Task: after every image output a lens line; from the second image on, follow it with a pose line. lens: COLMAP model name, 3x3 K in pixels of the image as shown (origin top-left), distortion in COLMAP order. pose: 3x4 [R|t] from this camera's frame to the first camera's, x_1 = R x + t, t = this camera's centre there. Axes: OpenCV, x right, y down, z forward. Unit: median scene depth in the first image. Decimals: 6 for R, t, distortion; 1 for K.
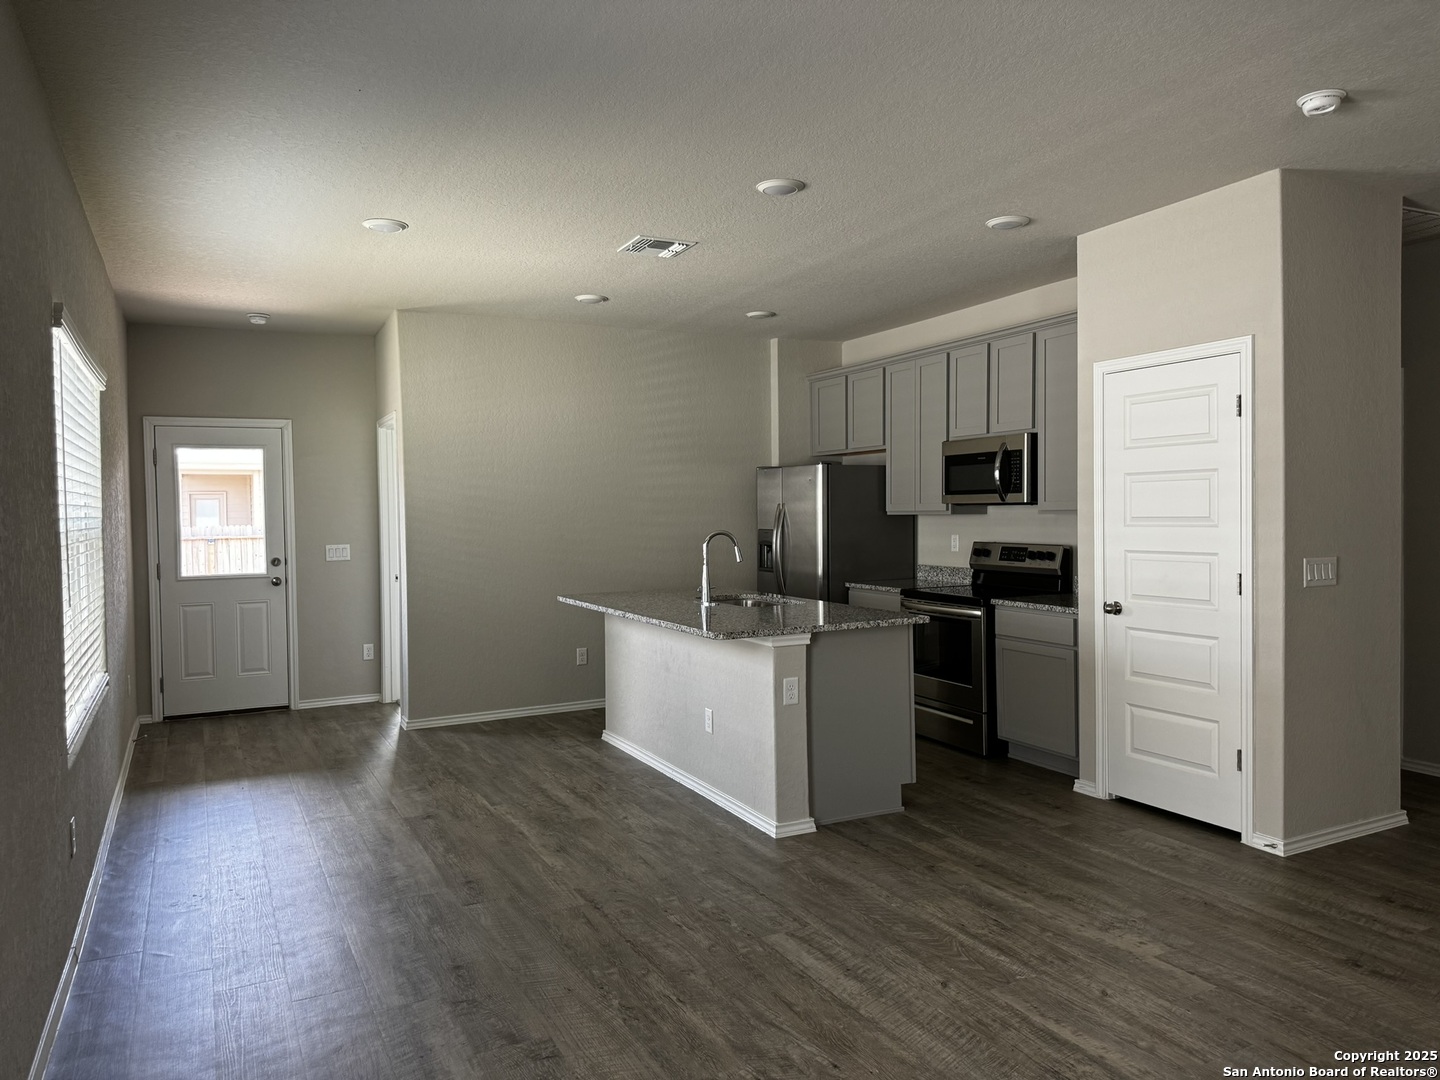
lens RADIAL K [[1053.8, 0, 720.0], [0, 1053.8, 540.0], [0, 0, 1]] dist [0.004142, -0.002274]
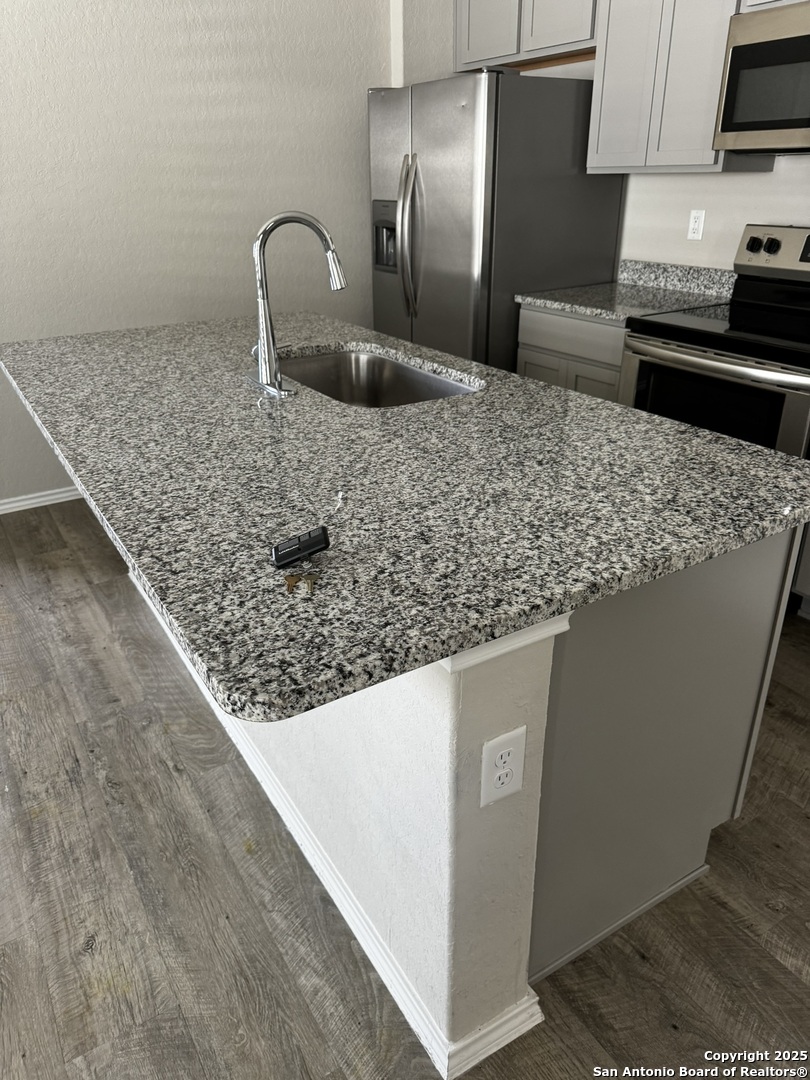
lens RADIAL K [[790.4, 0, 405.0], [0, 790.4, 540.0], [0, 0, 1]] dist [0.004142, -0.002274]
pose [[0.996677, -0.035685, 0.073221, 0.014448], [0.004046, 0.919504, 0.393060, -0.010114], [-0.081354, -0.391457, 0.916593, 0.525191]]
